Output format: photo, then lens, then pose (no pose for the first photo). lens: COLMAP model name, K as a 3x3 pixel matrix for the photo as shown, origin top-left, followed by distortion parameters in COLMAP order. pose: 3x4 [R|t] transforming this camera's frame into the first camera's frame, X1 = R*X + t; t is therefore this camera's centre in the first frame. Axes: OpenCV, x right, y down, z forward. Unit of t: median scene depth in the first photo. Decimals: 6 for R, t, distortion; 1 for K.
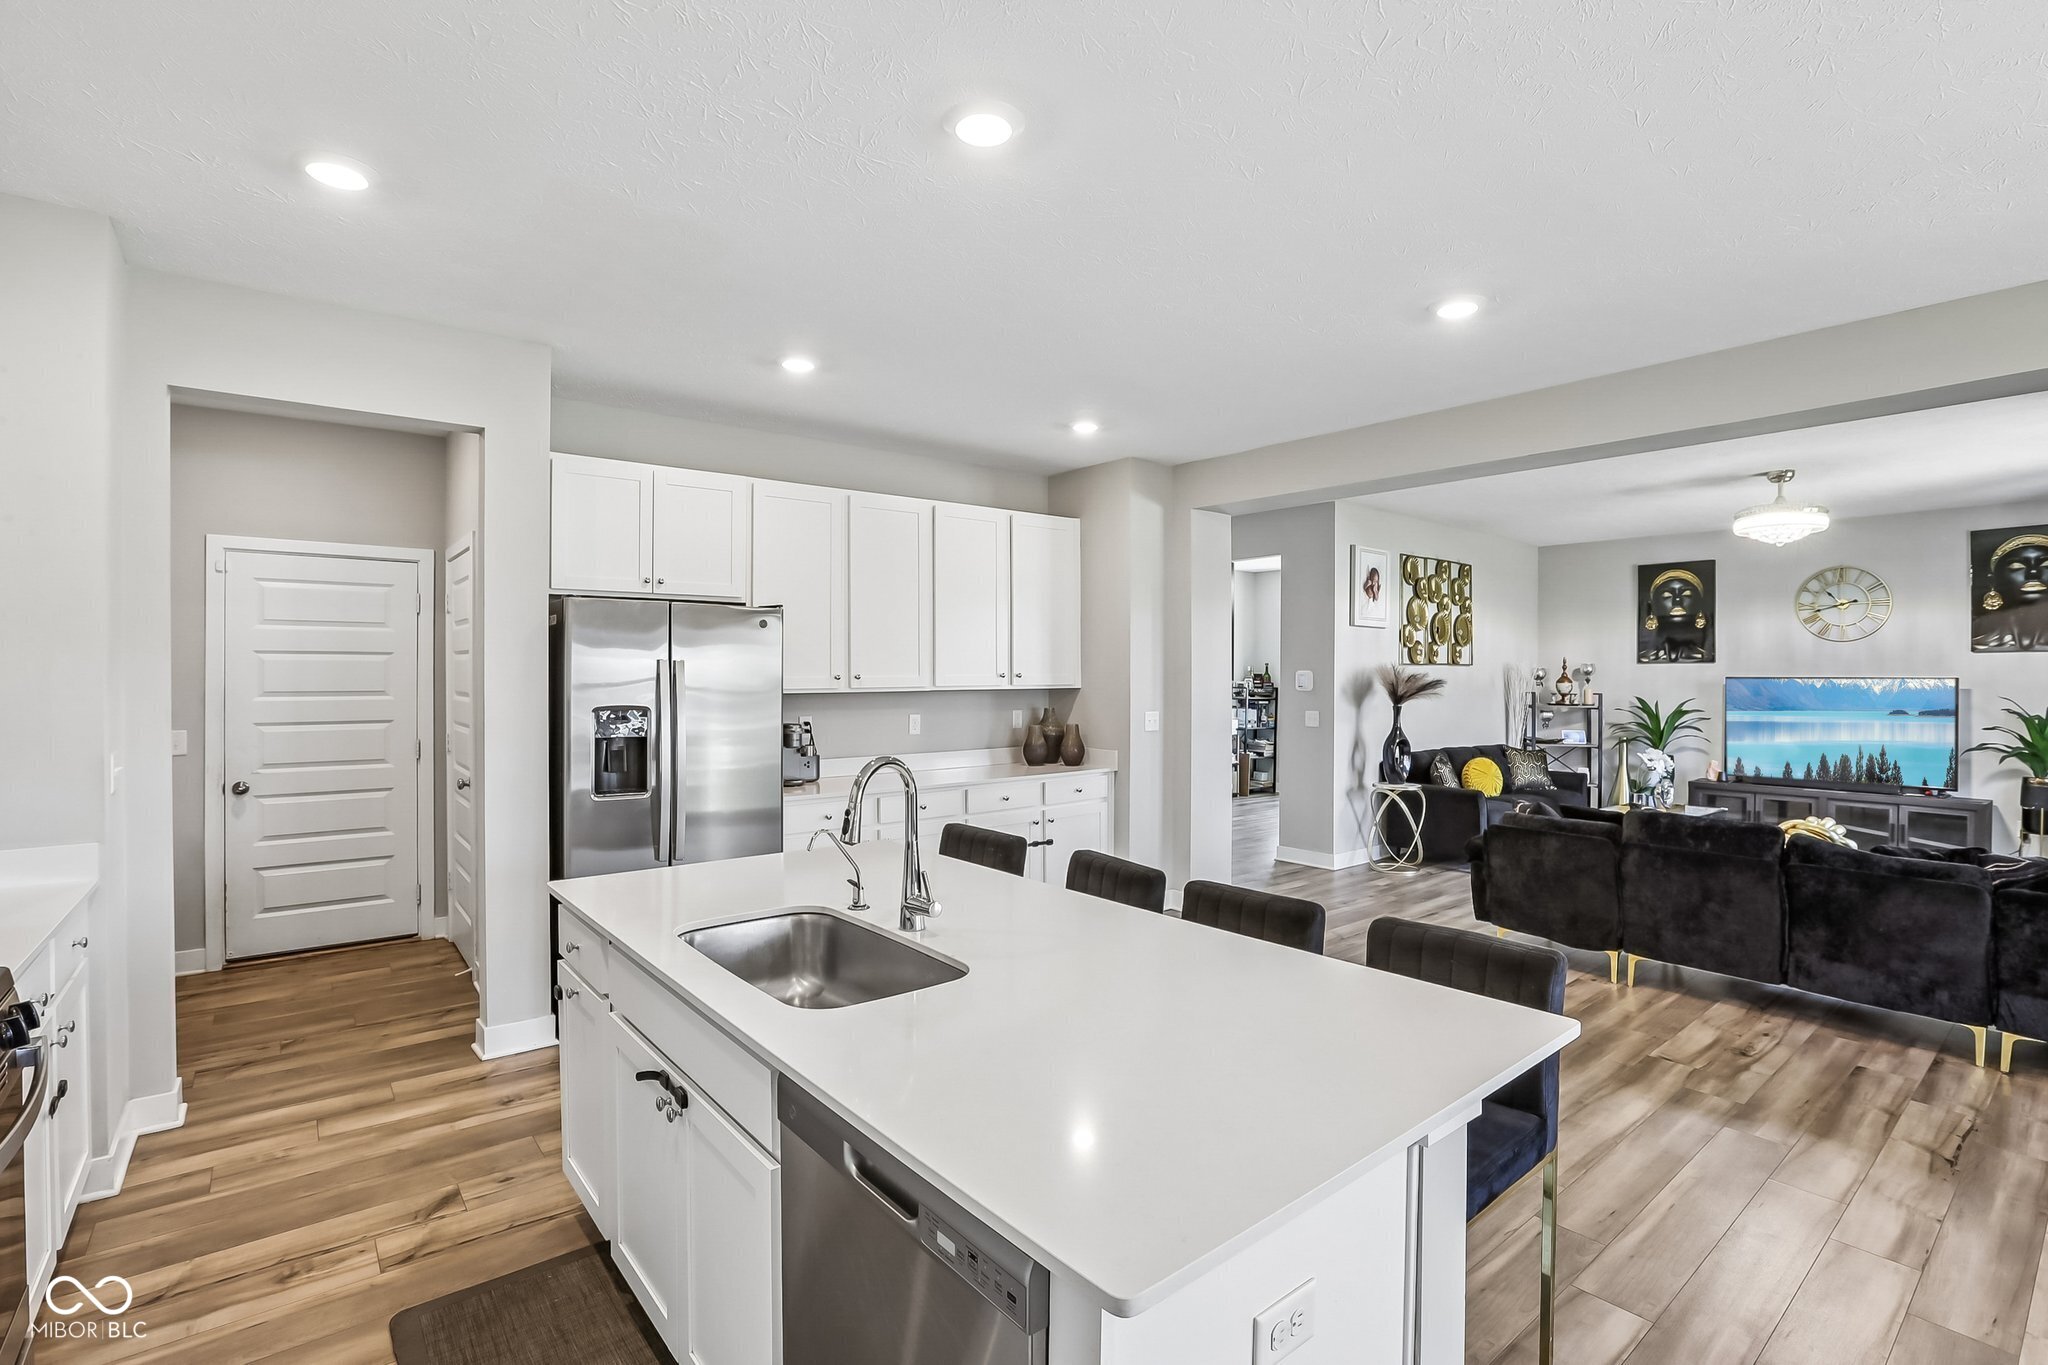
lens RADIAL K [[936.8, 0, 1011.1], [0, 936.8, 671.8], [0, 0, 1]] dist [-0.054237, 0.017070]
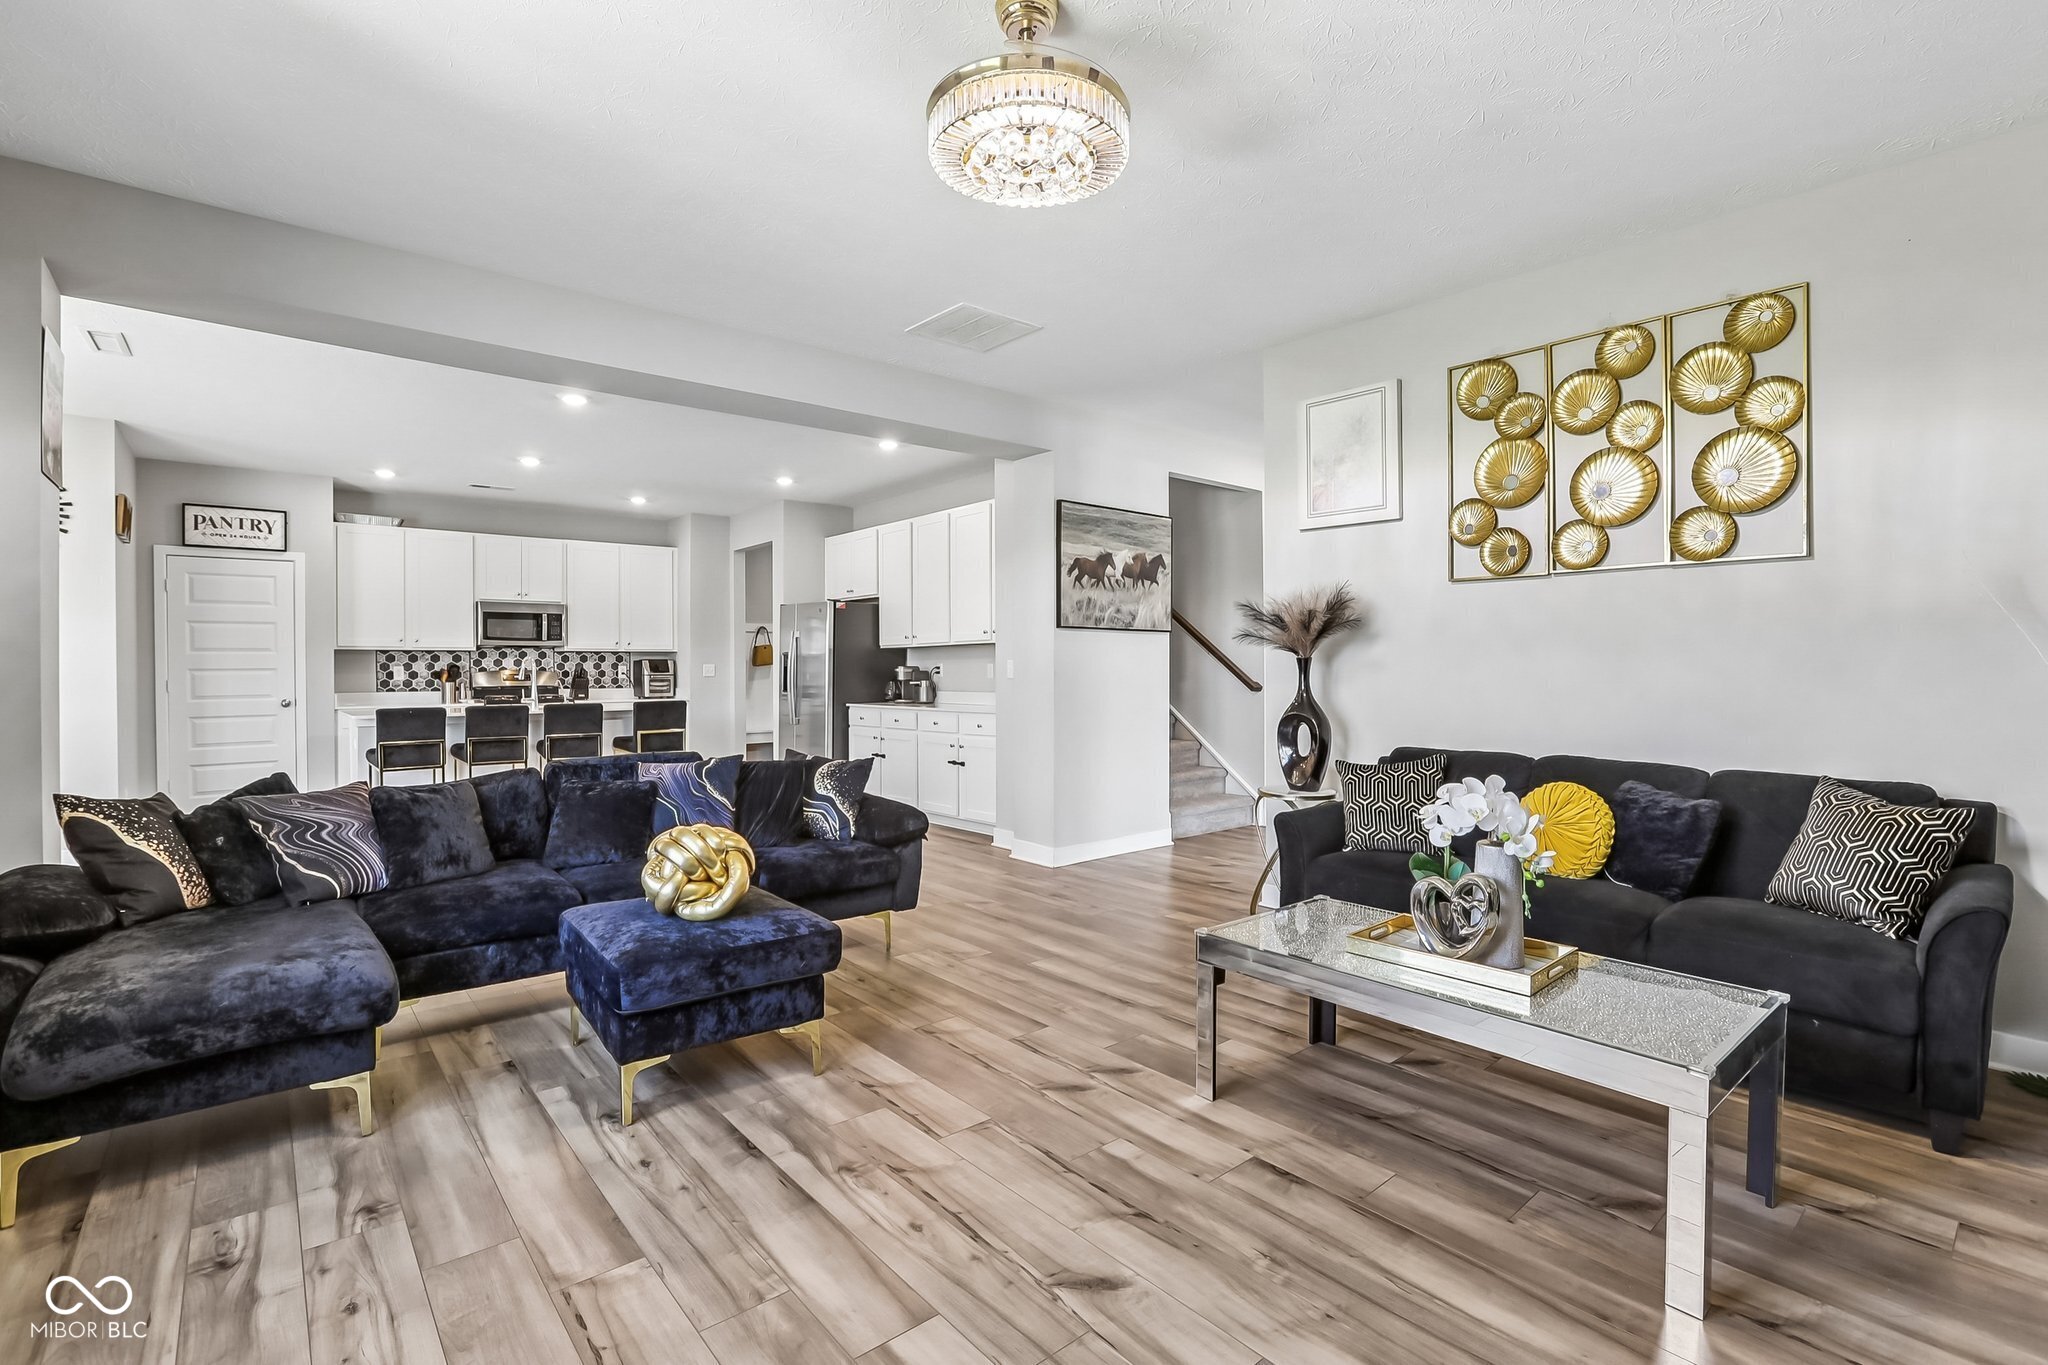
lens RADIAL K [[936.8, 0, 1033.1], [0, 936.8, 683.0], [0, 0, 1]] dist [-0.054237, 0.017070]
pose [[0.043622, 0.016919, -0.998905, 0.984328], [0.006963, 0.999827, 0.017239, 0.040134], [0.999024, -0.007707, 0.043497, 0.783972]]
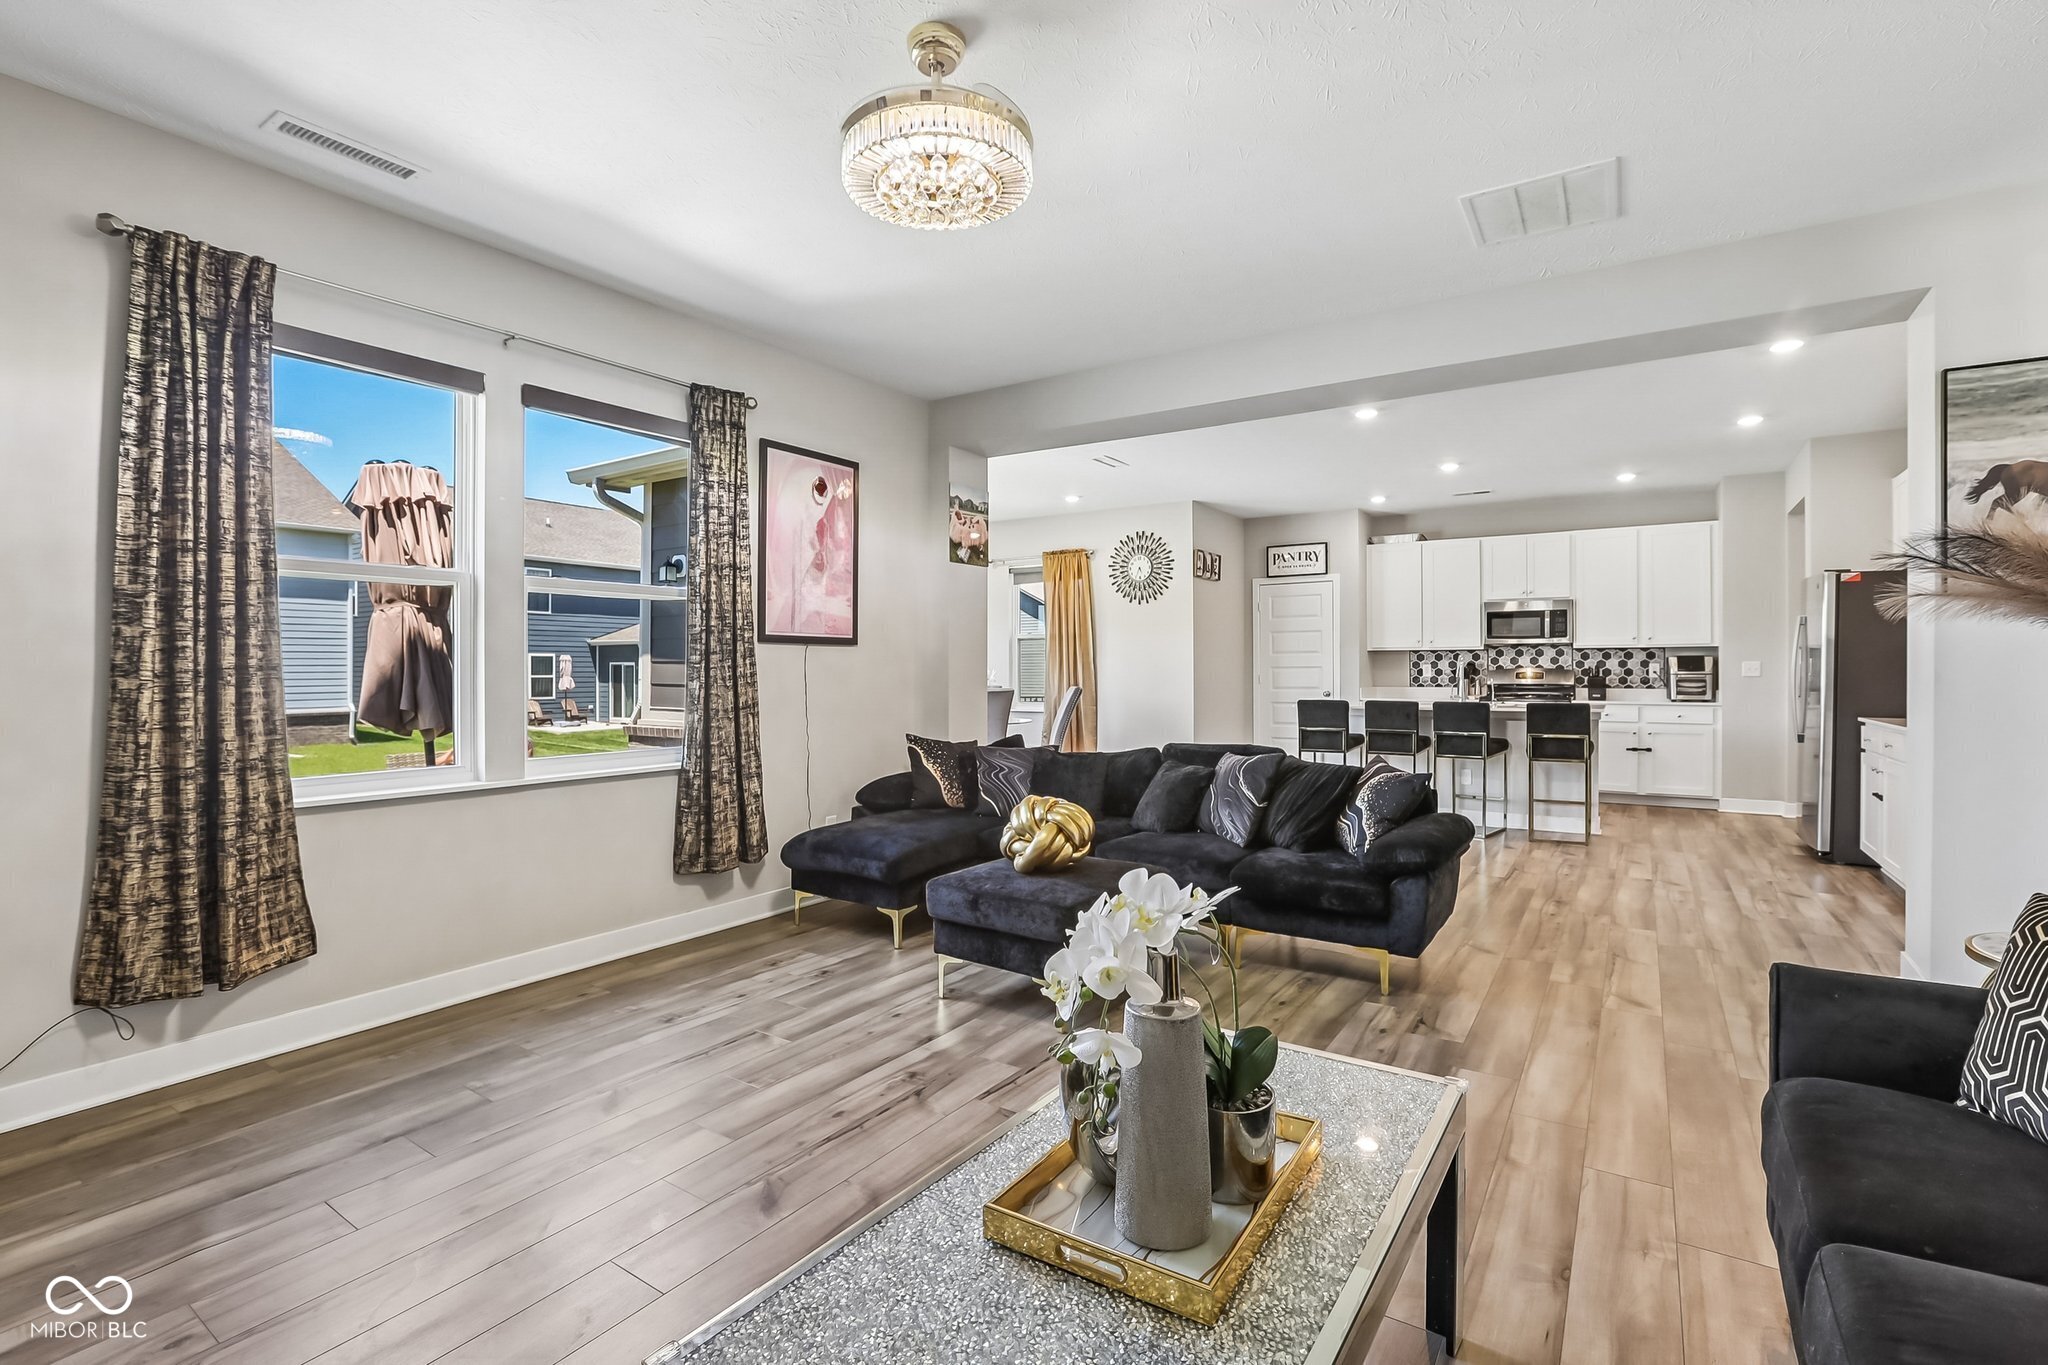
lens RADIAL K [[936.8, 0, 1023.4], [0, 936.8, 677.5], [0, 0, 1]] dist [-0.054237, 0.017070]
pose [[-0.951769, 0.006350, -0.306750, 0.743955], [0.004782, 0.999971, 0.005863, 0.041471], [0.306778, 0.004113, -0.951772, 1.119330]]
